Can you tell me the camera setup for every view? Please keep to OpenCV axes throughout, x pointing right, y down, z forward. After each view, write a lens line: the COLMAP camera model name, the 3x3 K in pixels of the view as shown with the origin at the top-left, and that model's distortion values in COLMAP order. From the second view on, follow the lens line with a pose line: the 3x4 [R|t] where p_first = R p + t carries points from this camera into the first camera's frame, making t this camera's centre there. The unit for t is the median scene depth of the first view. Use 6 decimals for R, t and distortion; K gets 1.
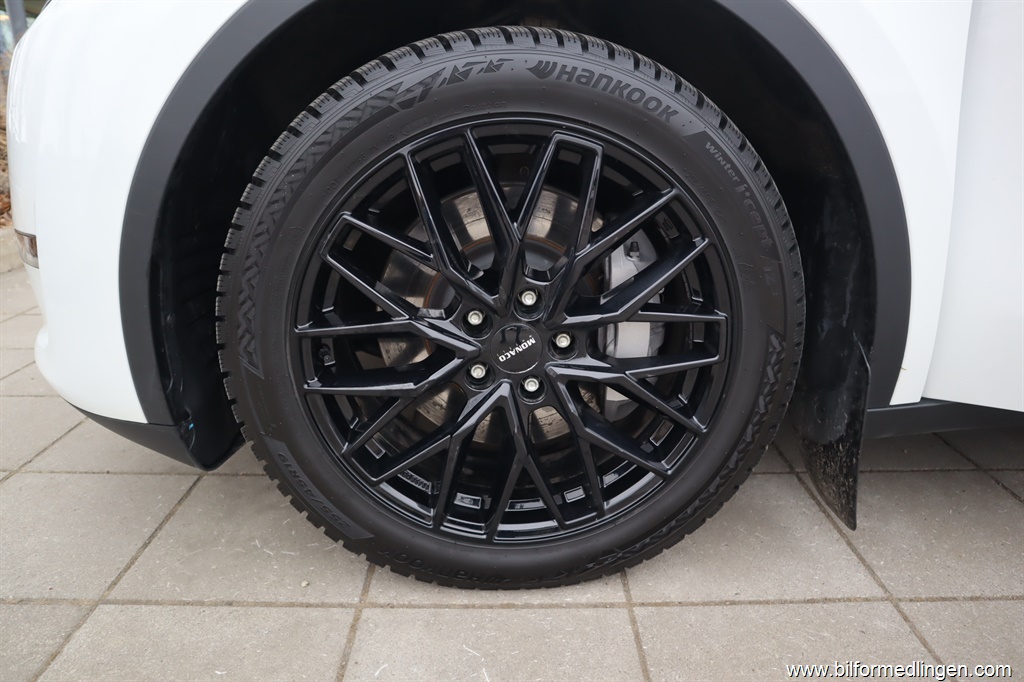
lens RADIAL K [[724.8, 0, 512.0], [0, 724.8, 341.0], [0, 0, 1]] dist [-0.123712, 0.082927]
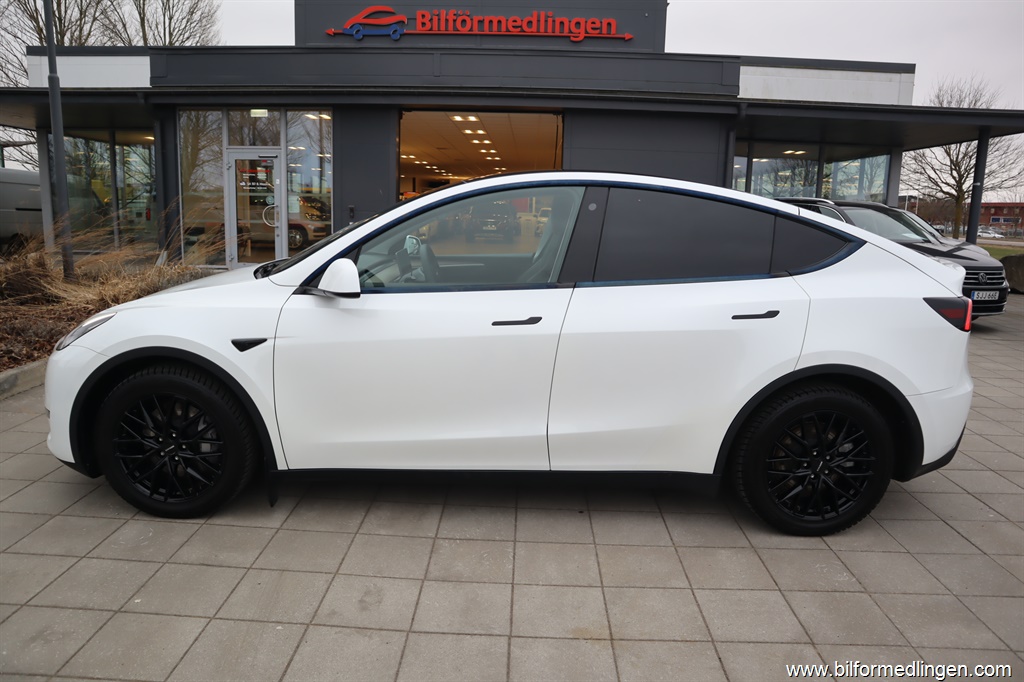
lens RADIAL K [[724.8, 0, 512.0], [0, 724.8, 341.0], [0, 0, 1]] dist [-0.123712, 0.082927]
pose [[0.998947, 0.037204, -0.026832, 1.795783], [-0.040120, 0.992217, -0.117884, -0.172707], [0.022237, 0.118836, 0.992665, -2.580686]]
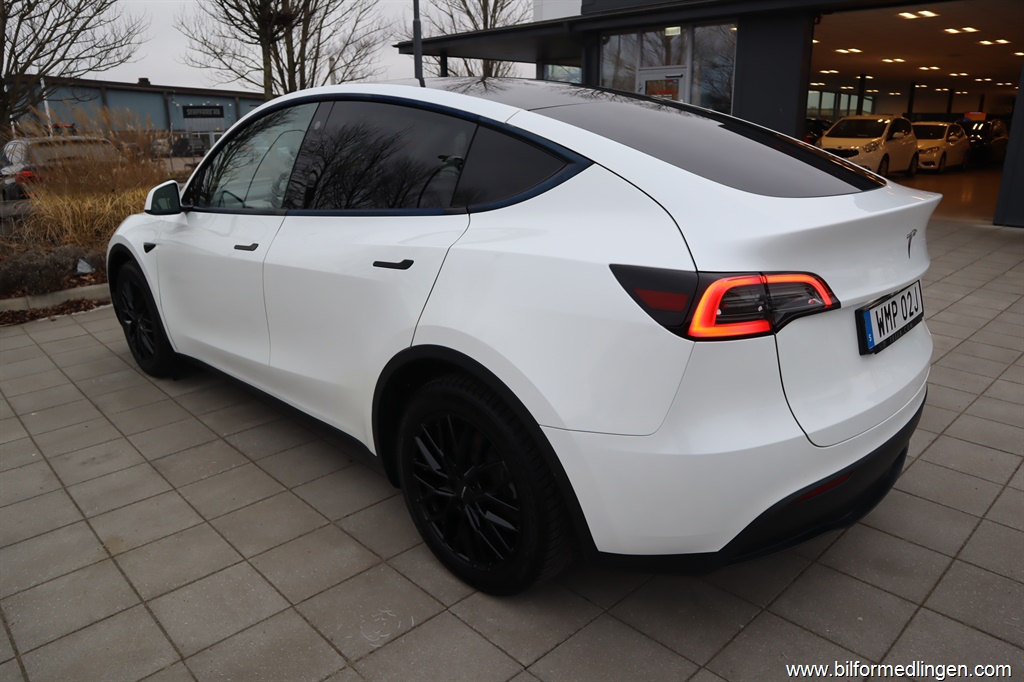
lens RADIAL K [[724.8, 0, 512.0], [0, 724.8, 341.0], [0, 0, 1]] dist [-0.123712, 0.082927]
pose [[0.684115, 0.211754, -0.697959, 4.993298], [-0.212693, 0.973256, 0.086802, -0.789671], [0.697673, 0.089068, 0.710858, -0.674228]]
